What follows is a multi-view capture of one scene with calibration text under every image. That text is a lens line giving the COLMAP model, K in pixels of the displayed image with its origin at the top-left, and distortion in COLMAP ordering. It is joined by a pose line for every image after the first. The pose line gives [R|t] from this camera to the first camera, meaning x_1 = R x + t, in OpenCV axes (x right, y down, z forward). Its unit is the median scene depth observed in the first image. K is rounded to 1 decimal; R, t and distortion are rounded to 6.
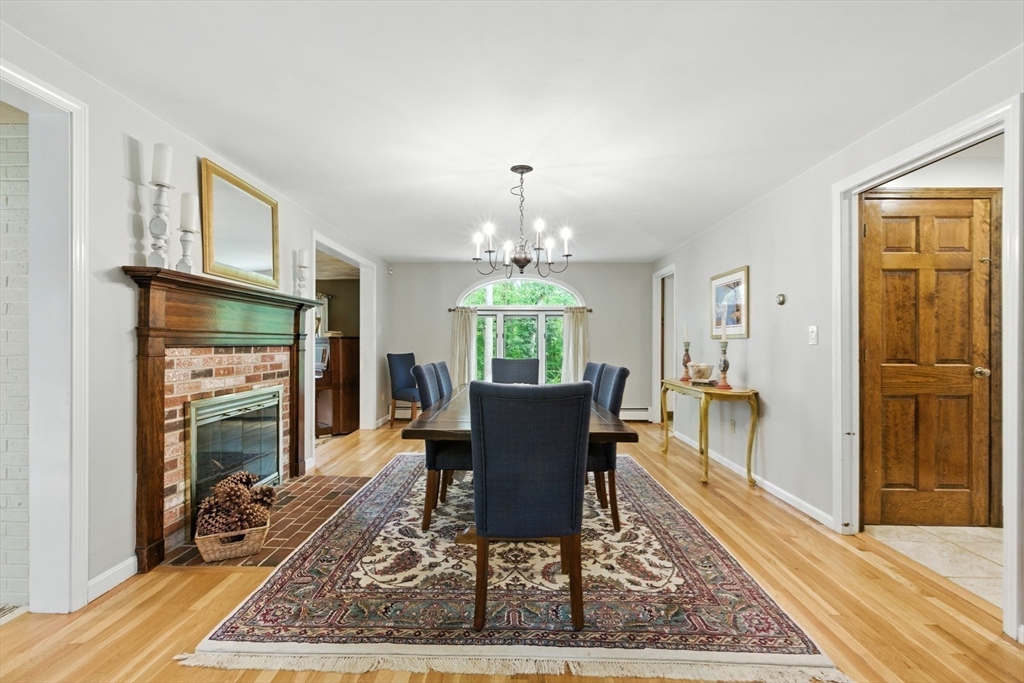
lens RADIAL K [[467.6, 0, 509.1], [0, 467.6, 343.0], [0, 0, 1]] dist [-0.006914, 0.002398]
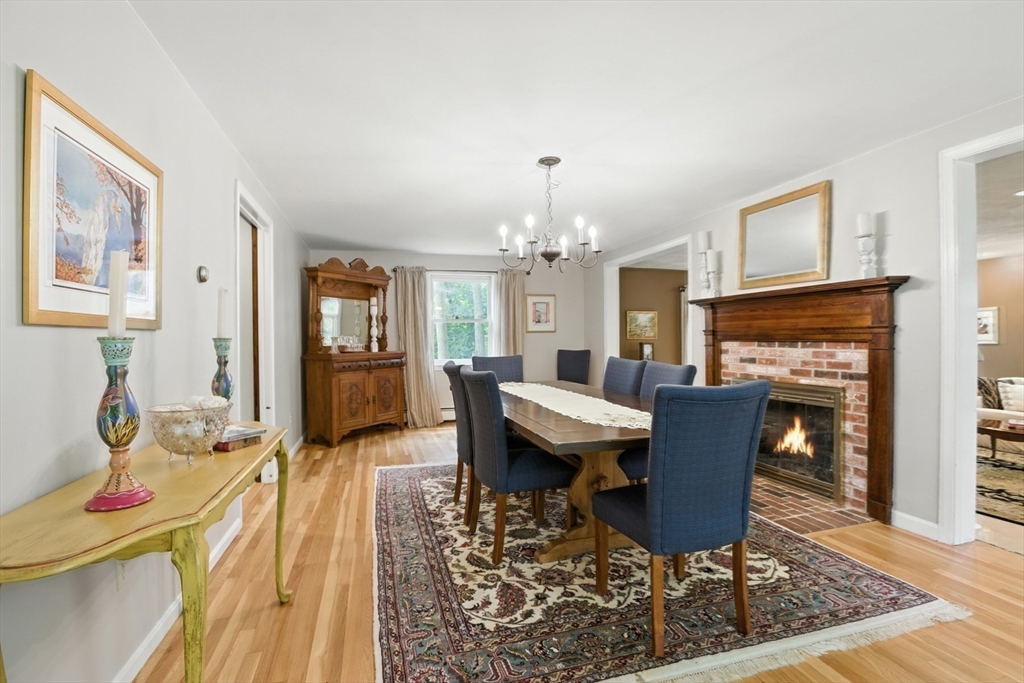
lens RADIAL K [[467.6, 0, 511.6], [0, 467.6, 339.7], [0, 0, 1]] dist [-0.006914, 0.002398]
pose [[-0.957043, 0.003317, -0.289926, 0.409991], [0.003014, 0.999994, 0.001490, -0.000714], [0.289929, 0.000552, -0.957048, 2.022150]]
